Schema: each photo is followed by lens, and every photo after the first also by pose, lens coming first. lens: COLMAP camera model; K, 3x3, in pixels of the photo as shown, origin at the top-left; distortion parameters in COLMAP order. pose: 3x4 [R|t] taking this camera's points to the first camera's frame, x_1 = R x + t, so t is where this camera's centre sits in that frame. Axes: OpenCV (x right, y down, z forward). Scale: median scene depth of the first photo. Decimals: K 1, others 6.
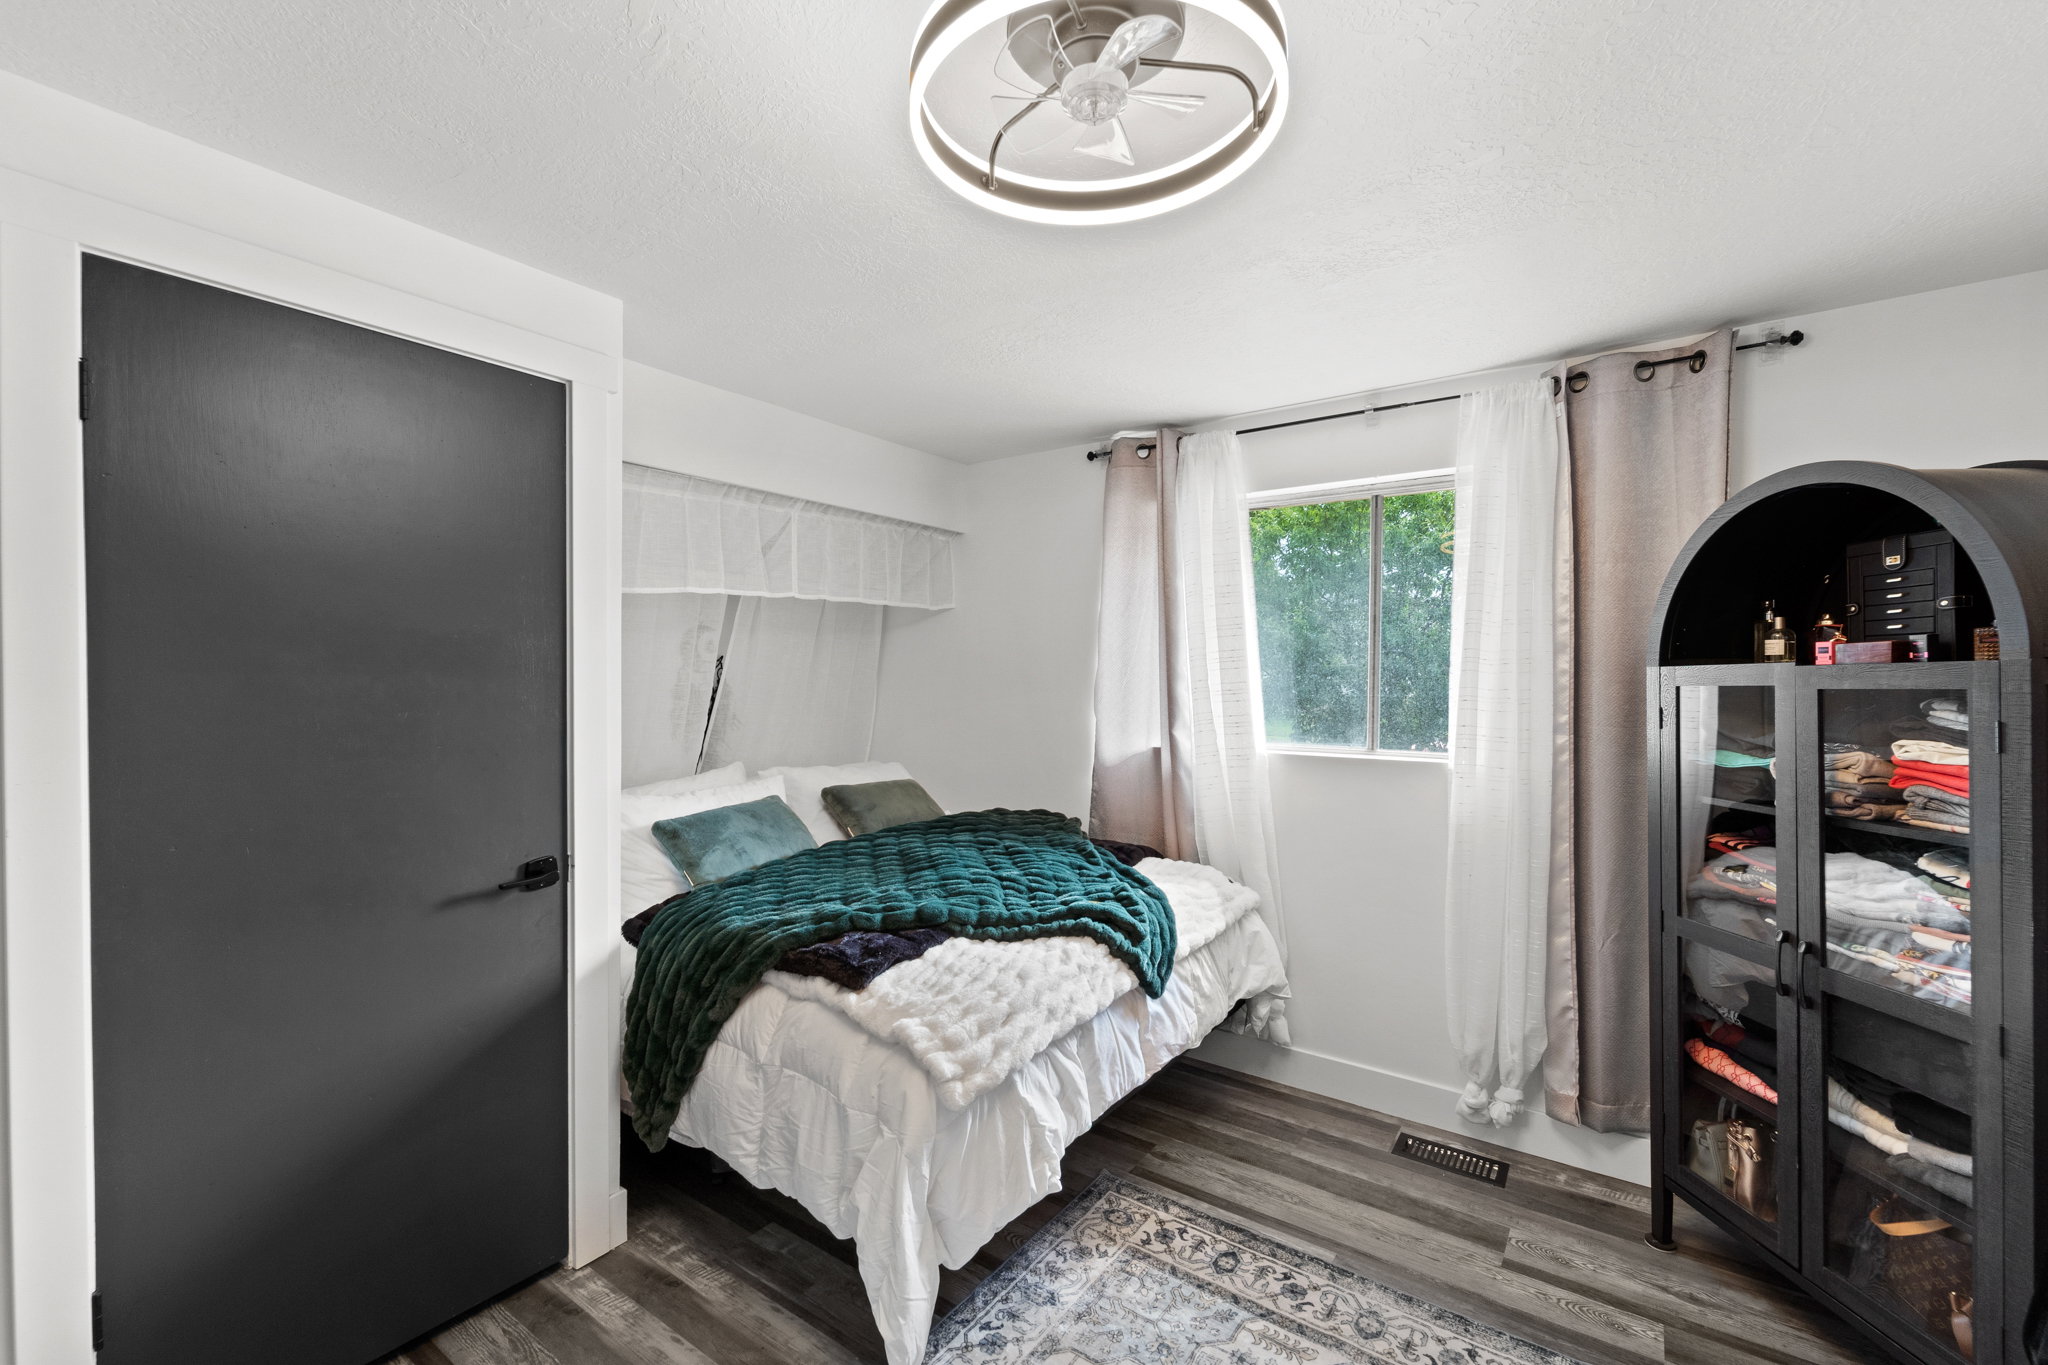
lens RADIAL K [[842.8, 0, 1024.0], [0, 842.8, 682.5], [0, 0, 1]] dist [0.006097, -0.004785]
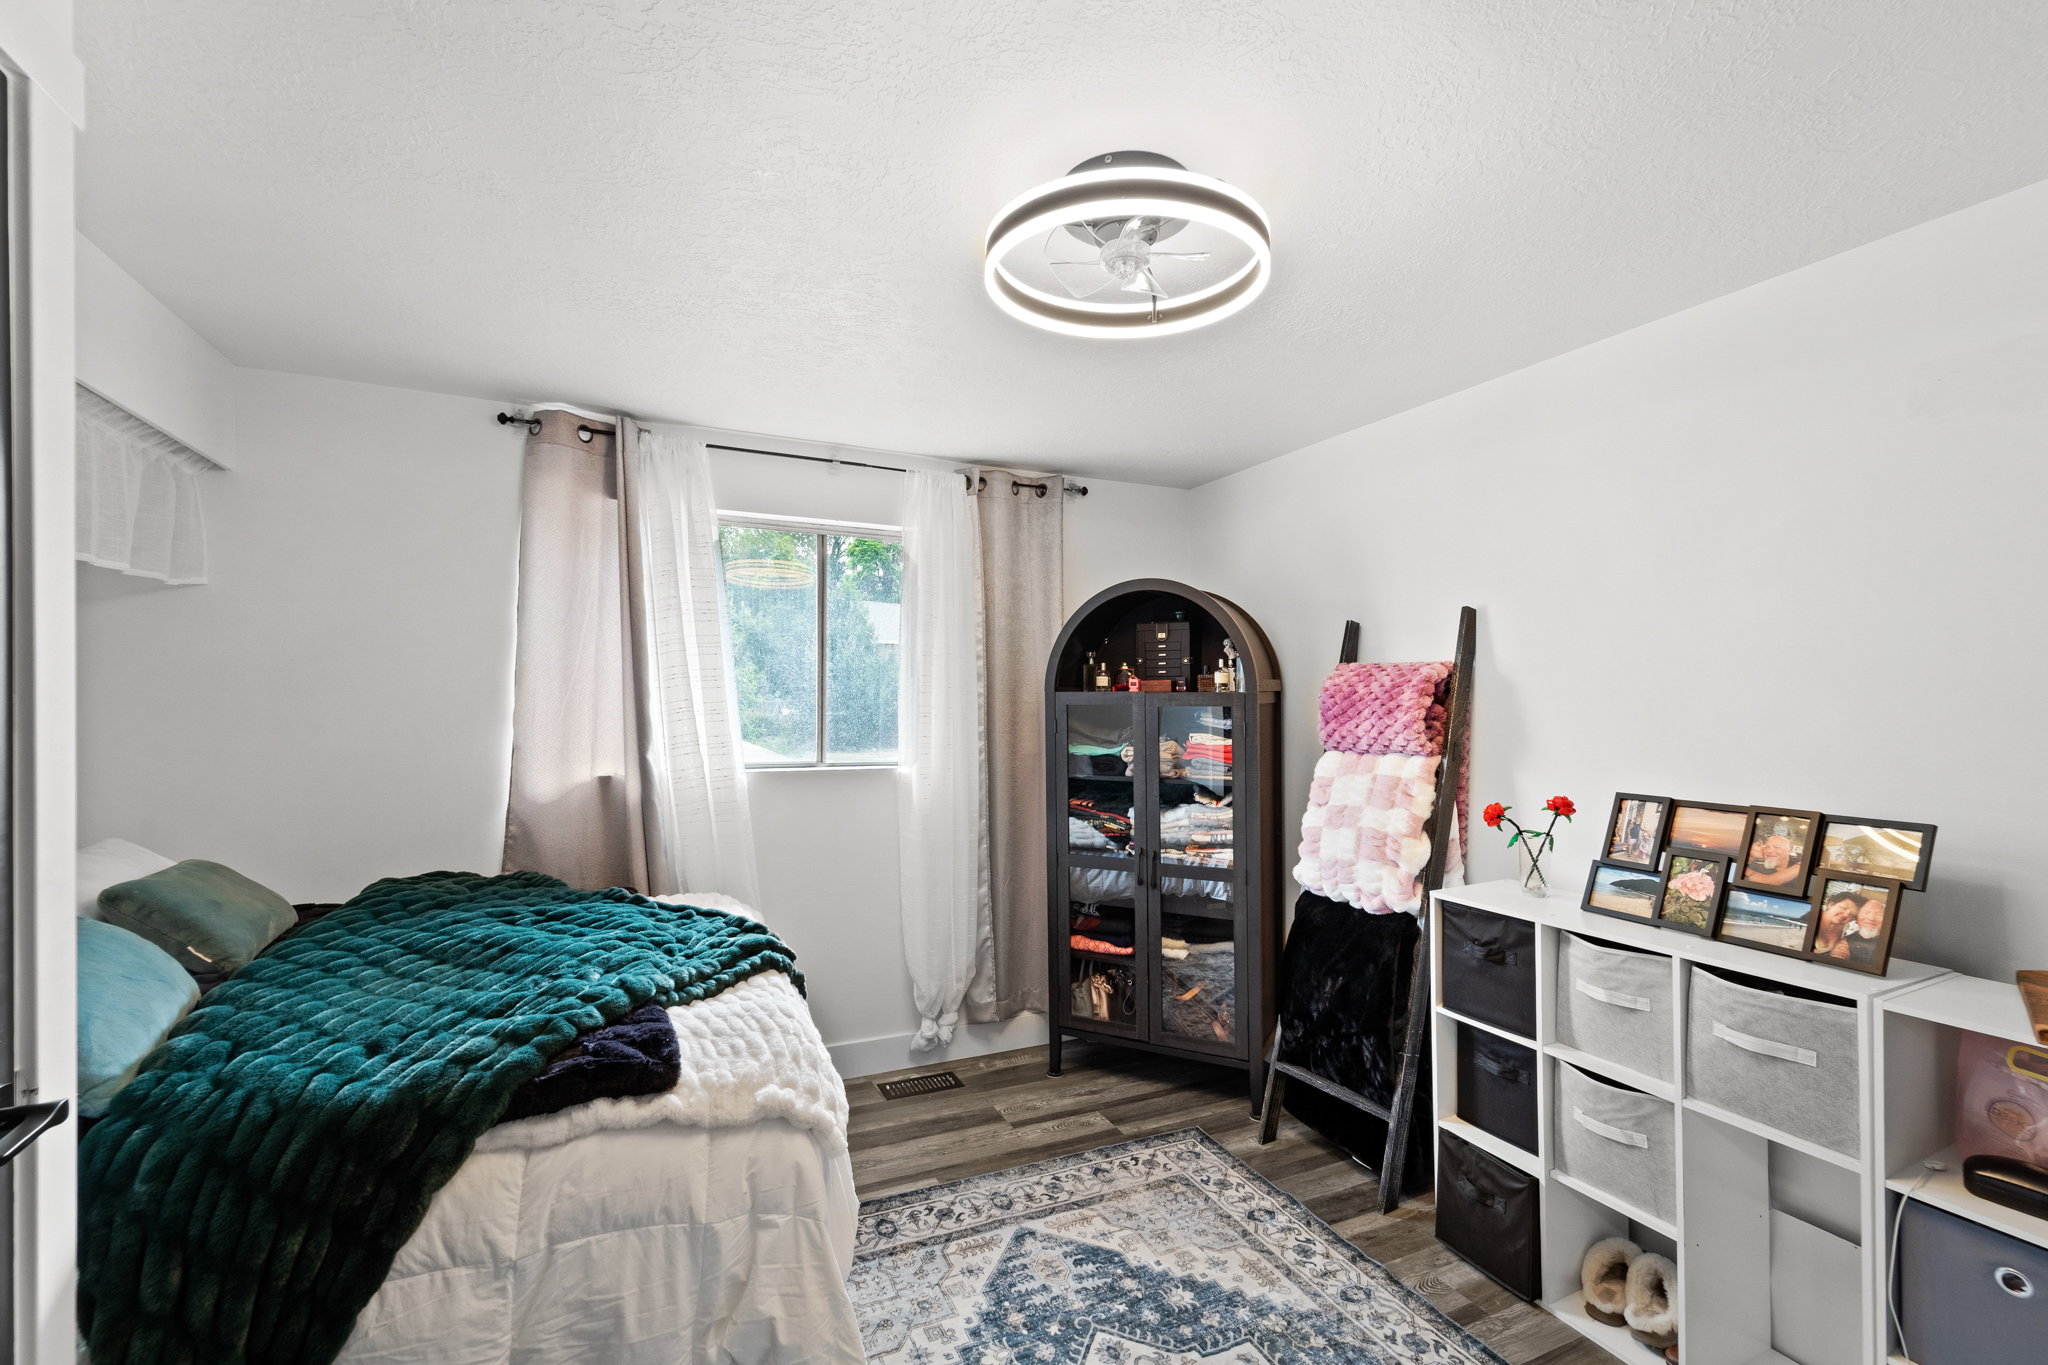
lens RADIAL K [[884.1, 0, 1027.6], [0, 884.1, 697.8], [0, 0, 1]] dist [0.015206, 0.000157]
pose [[0.505729, 0.003206, 0.862686, -0.659682], [-0.000514, 0.999994, -0.003414, -0.002917], [-0.862692, 0.001283, 0.505728, 0.246570]]
